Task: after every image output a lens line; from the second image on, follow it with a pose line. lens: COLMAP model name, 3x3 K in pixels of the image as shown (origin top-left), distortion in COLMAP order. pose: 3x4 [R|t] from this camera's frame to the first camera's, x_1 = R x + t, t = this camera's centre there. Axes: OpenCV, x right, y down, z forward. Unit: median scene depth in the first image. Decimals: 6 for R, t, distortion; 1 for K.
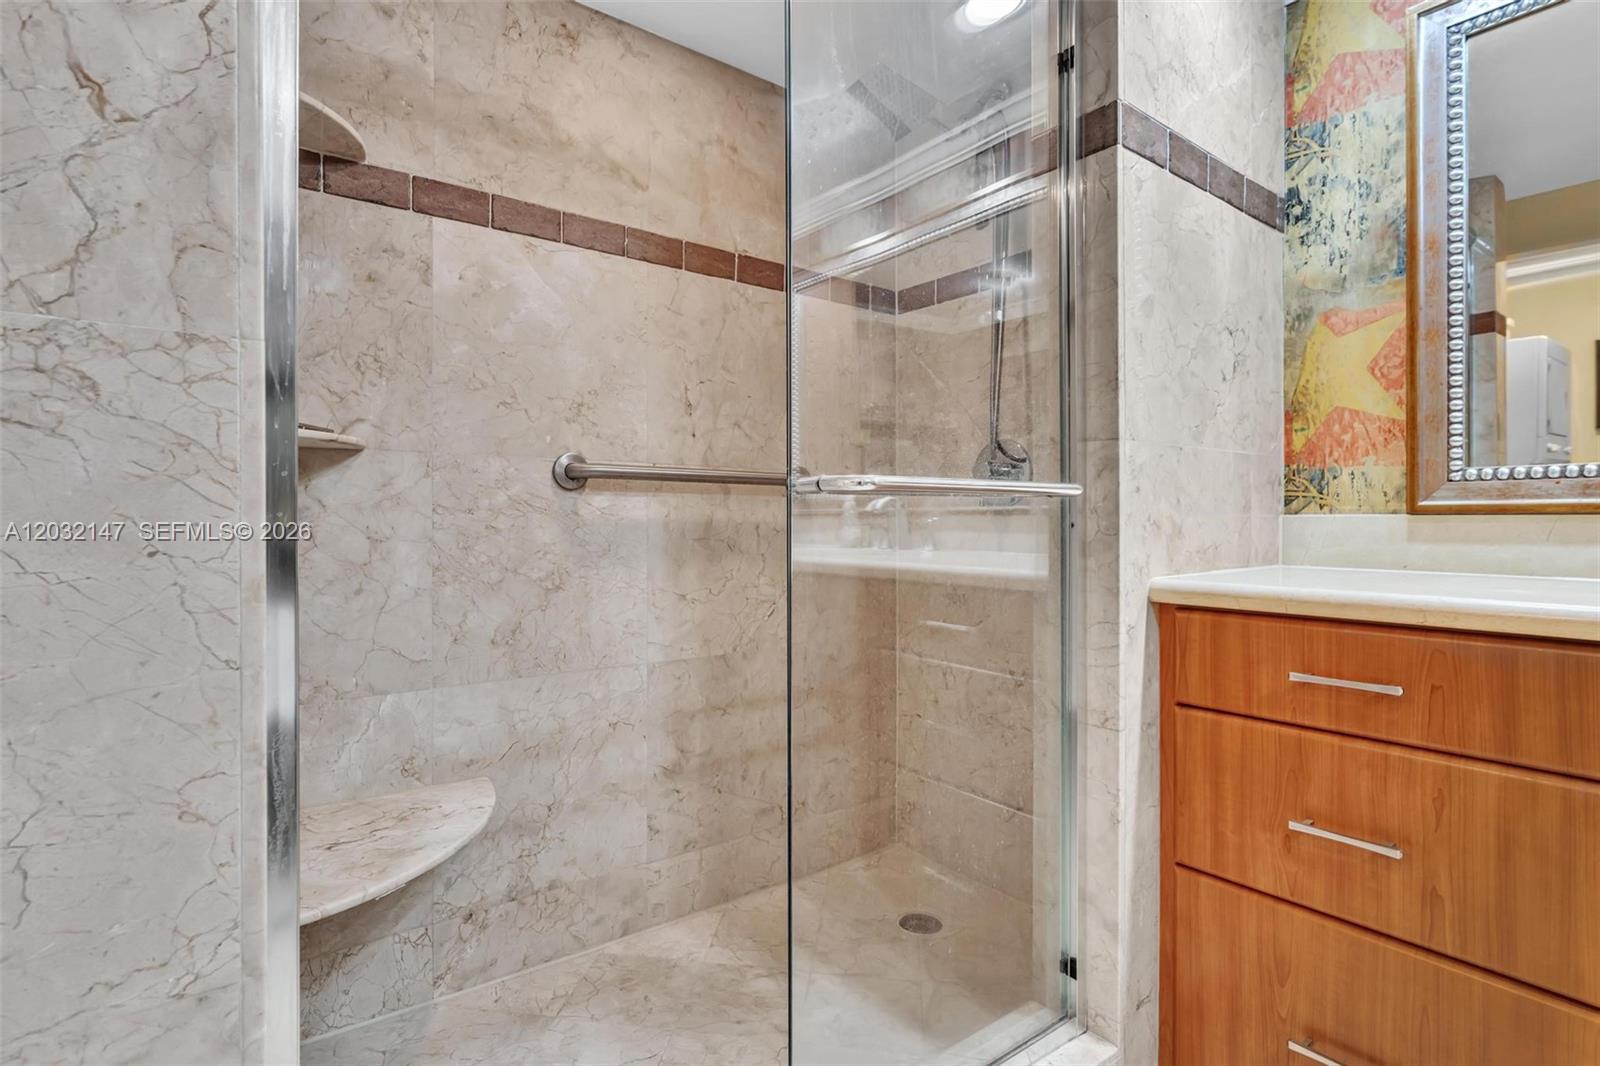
lens RADIAL K [[791.6, 0, 793.2], [0, 791.6, 524.6], [0, 0, 1]] dist [-0.002268, -0.000564]
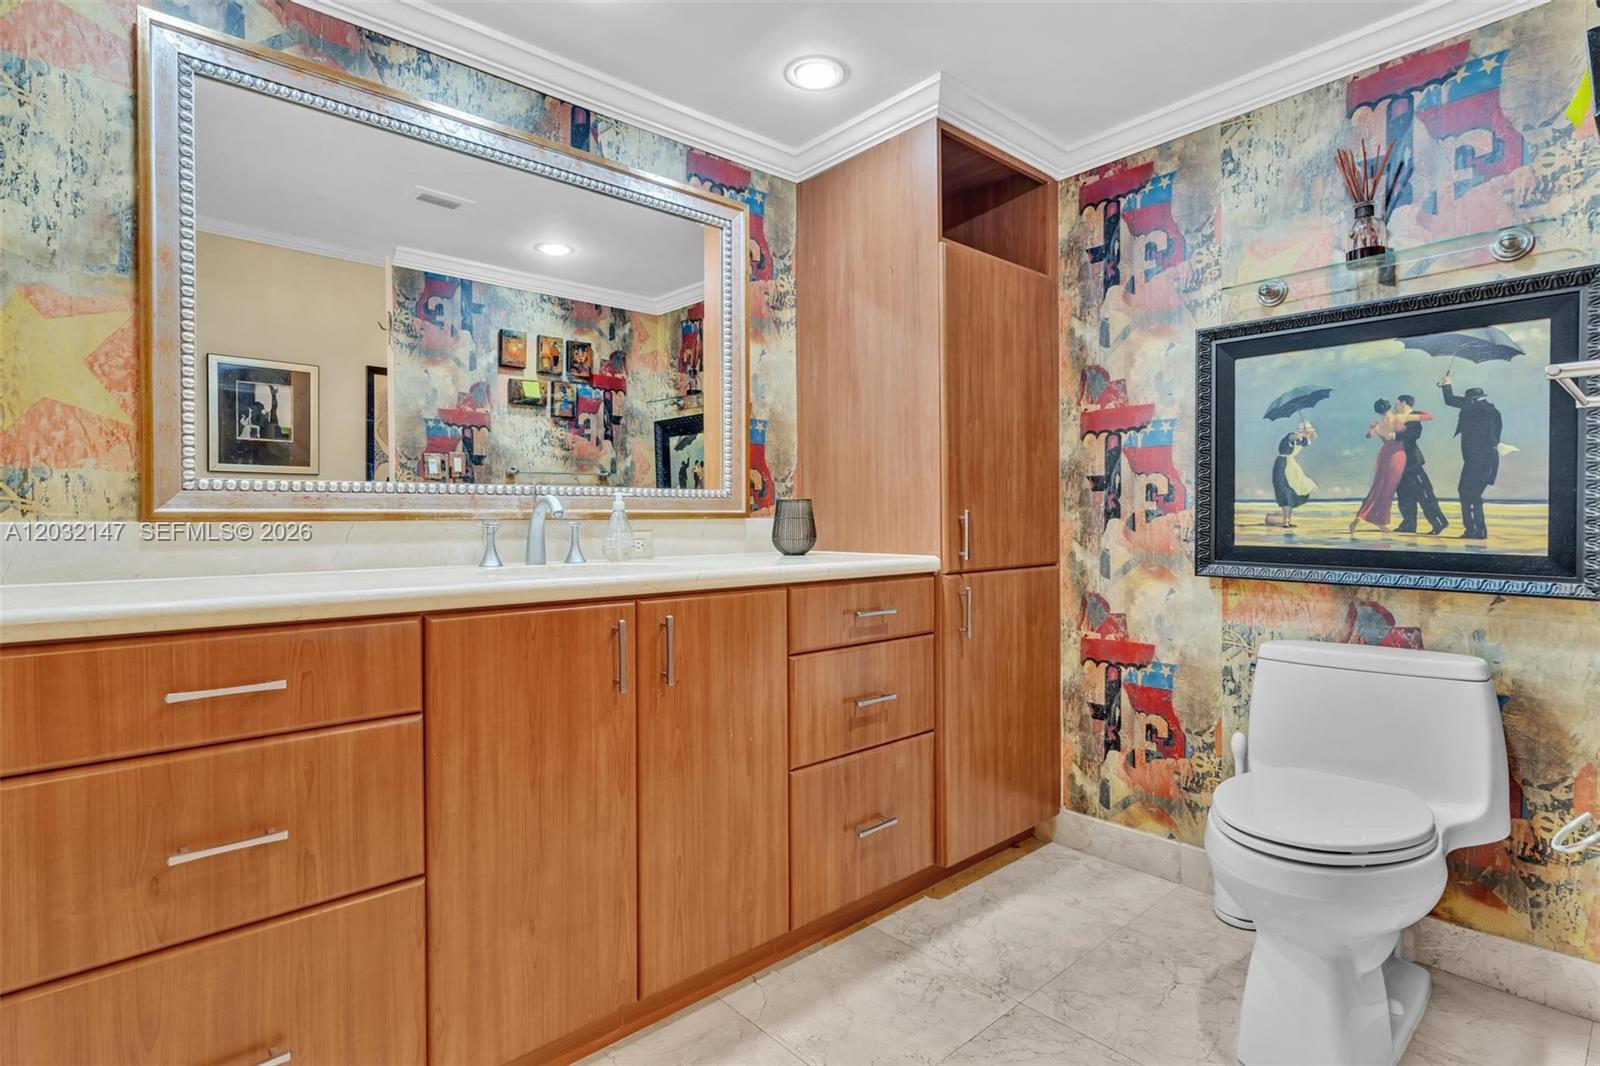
lens RADIAL K [[791.6, 0, 792.9], [0, 791.6, 525.7], [0, 0, 1]] dist [-0.002268, -0.000564]
pose [[-0.072822, -0.006696, 0.997323, -0.250066], [0.017095, 0.999822, 0.007961, -0.002062], [-0.997198, 0.017629, -0.072694, 0.261059]]
